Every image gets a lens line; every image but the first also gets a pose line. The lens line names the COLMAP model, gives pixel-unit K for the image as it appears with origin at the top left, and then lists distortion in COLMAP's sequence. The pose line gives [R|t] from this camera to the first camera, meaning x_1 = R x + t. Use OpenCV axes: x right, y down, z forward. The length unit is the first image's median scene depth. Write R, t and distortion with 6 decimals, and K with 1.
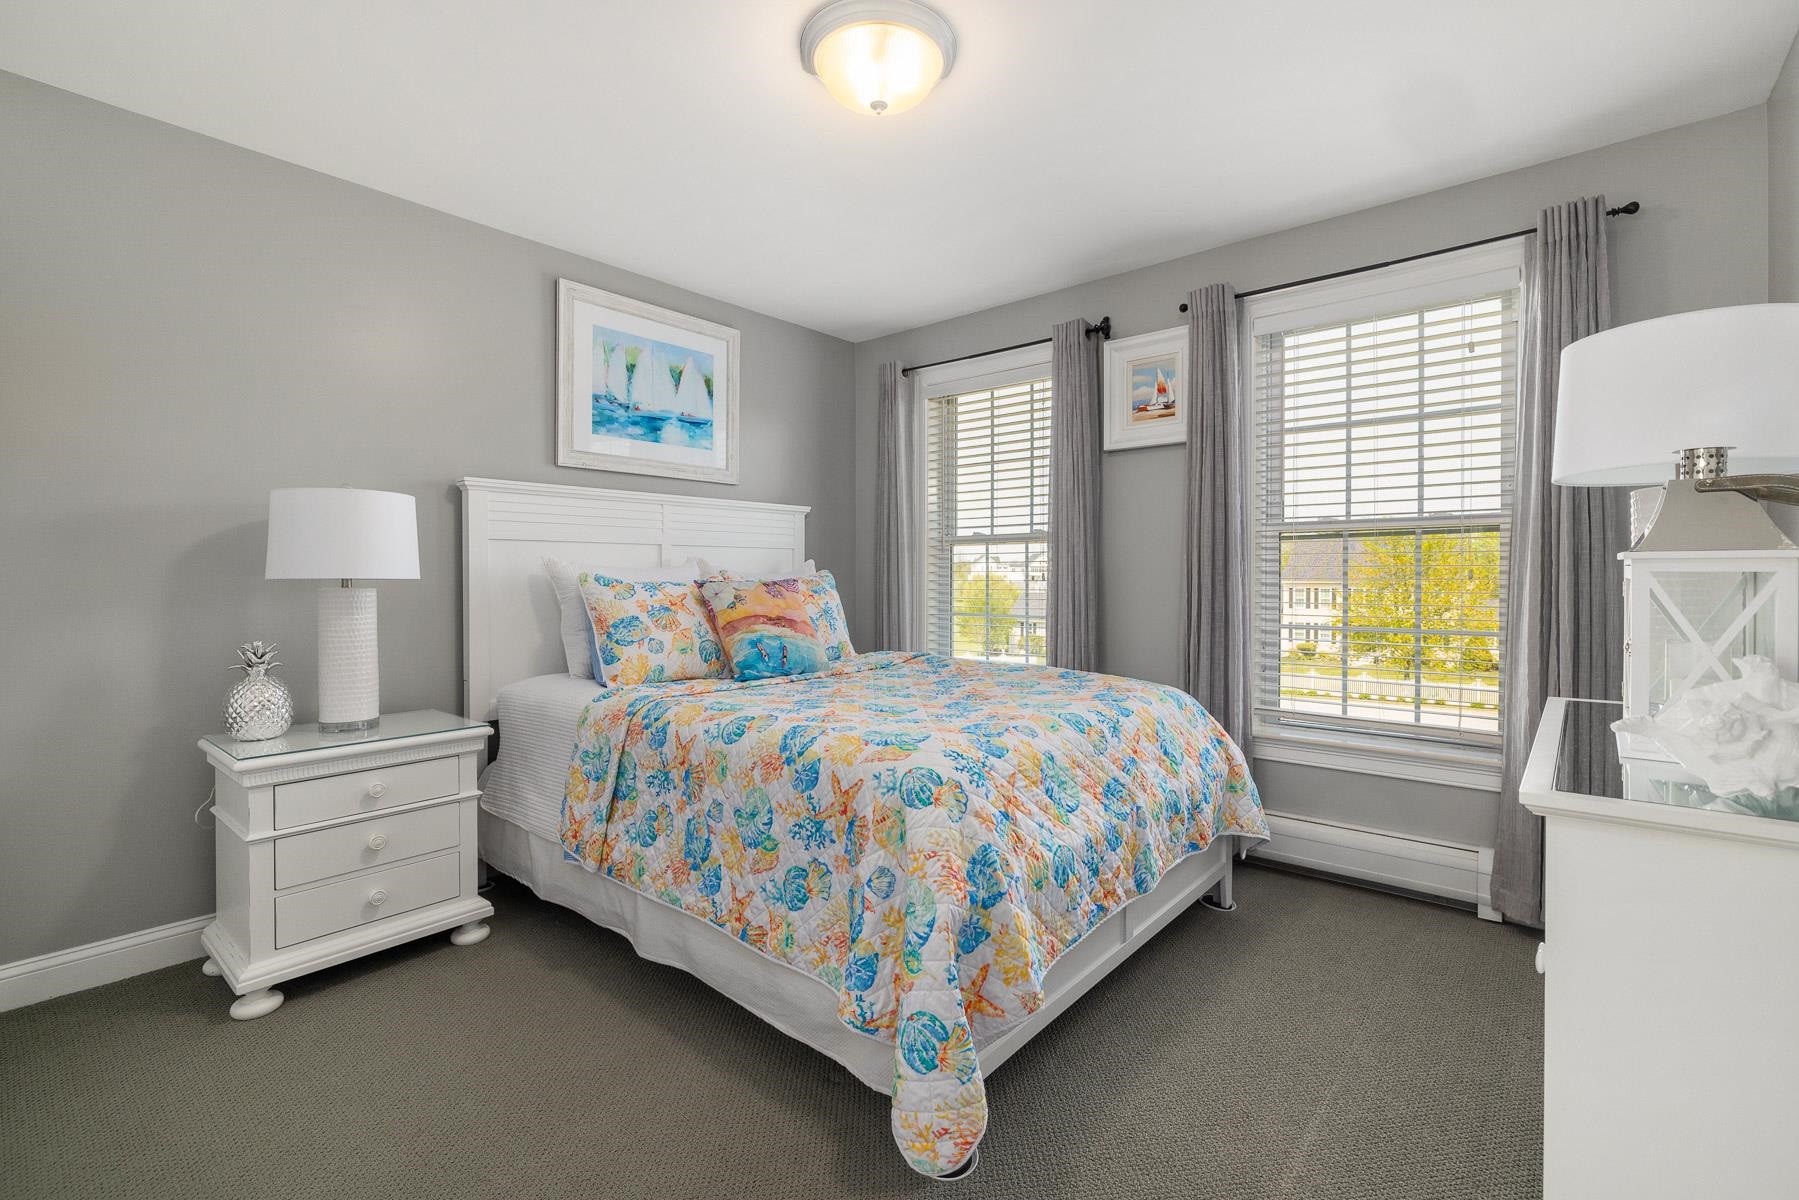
lens RADIAL K [[807.9, 0, 899.5], [0, 807.9, 600.0], [0, 0, 1]] dist [-0.000063, -0.000002]
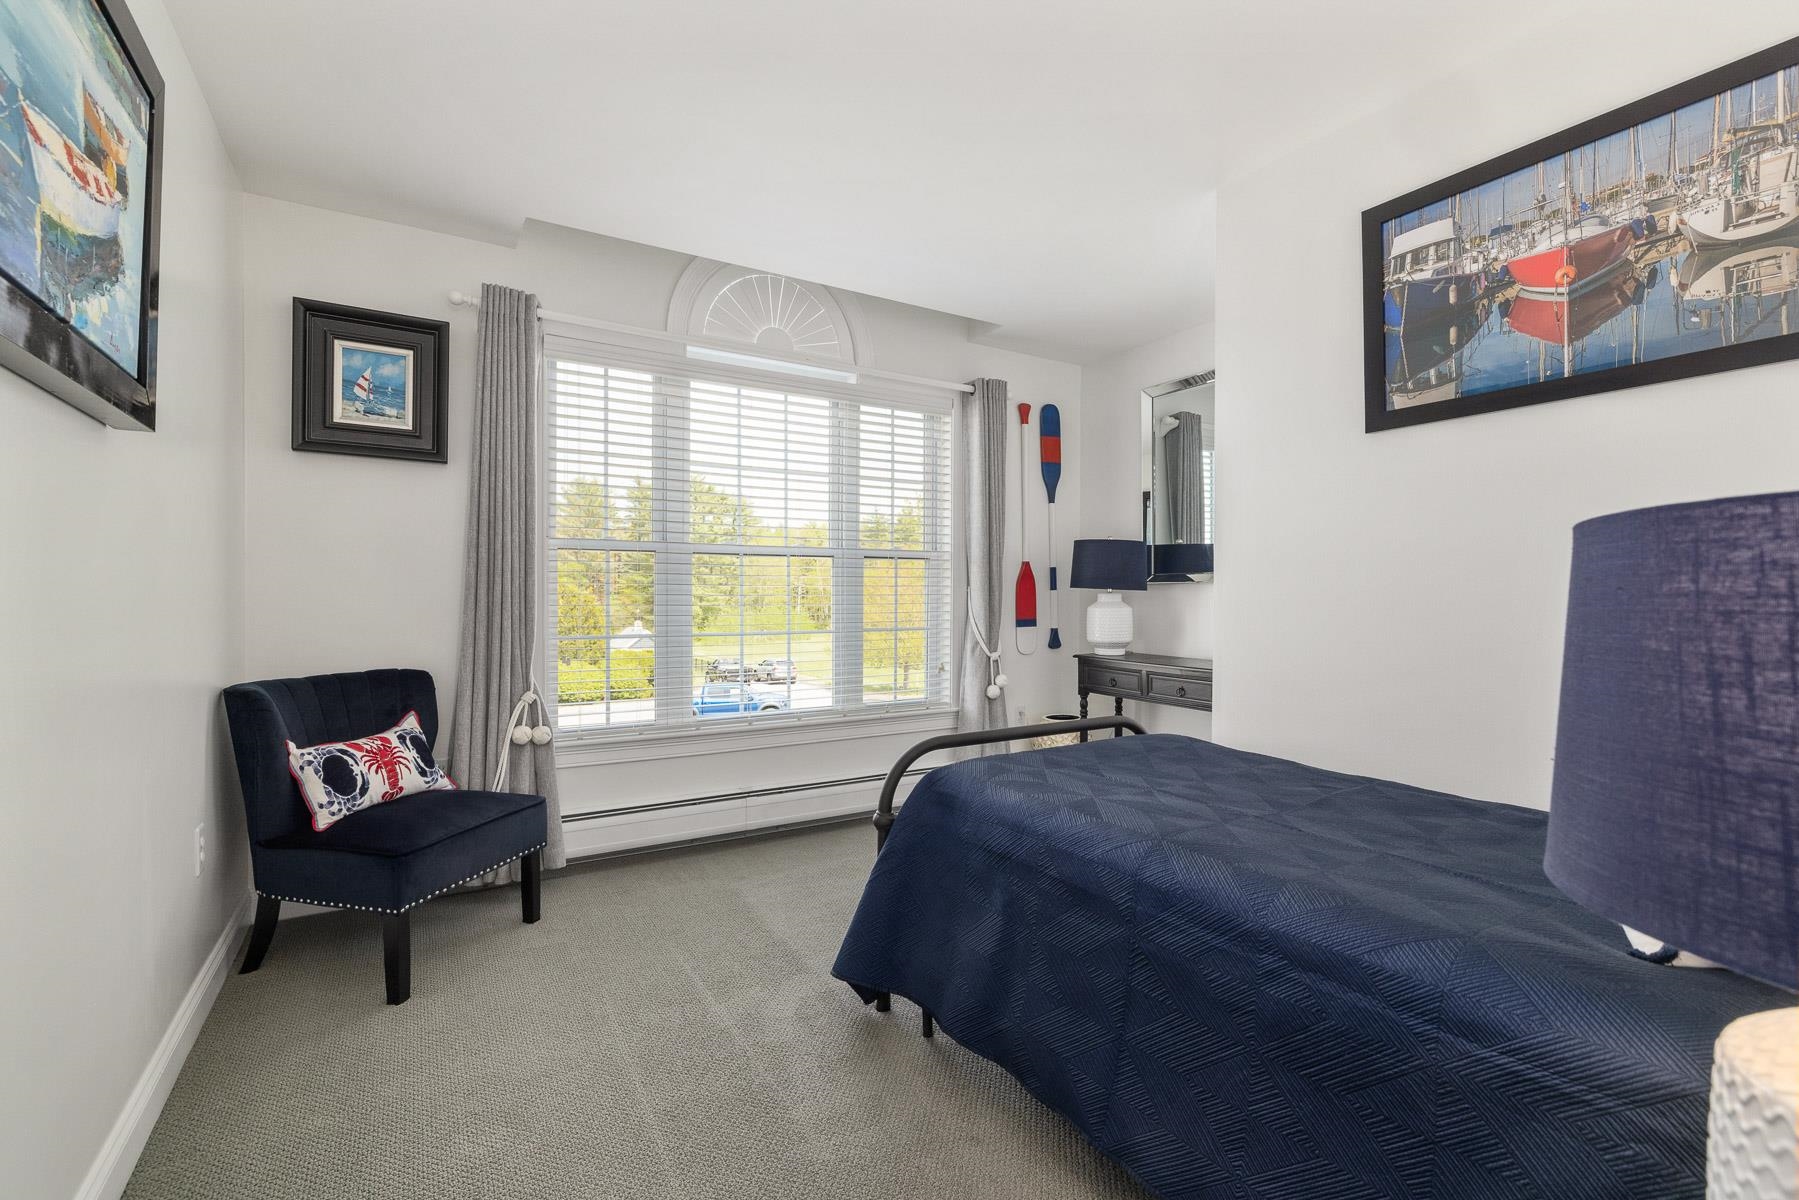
lens RADIAL K [[807.9, 0, 899.5], [0, 807.9, 600.0], [0, 0, 1]] dist [-0.000063, -0.000002]
pose [[0.318246, 0.006625, 0.947985, -0.694396], [0.015993, 0.999796, -0.012356, -0.005583], [-0.947873, 0.019093, 0.318075, 0.555751]]
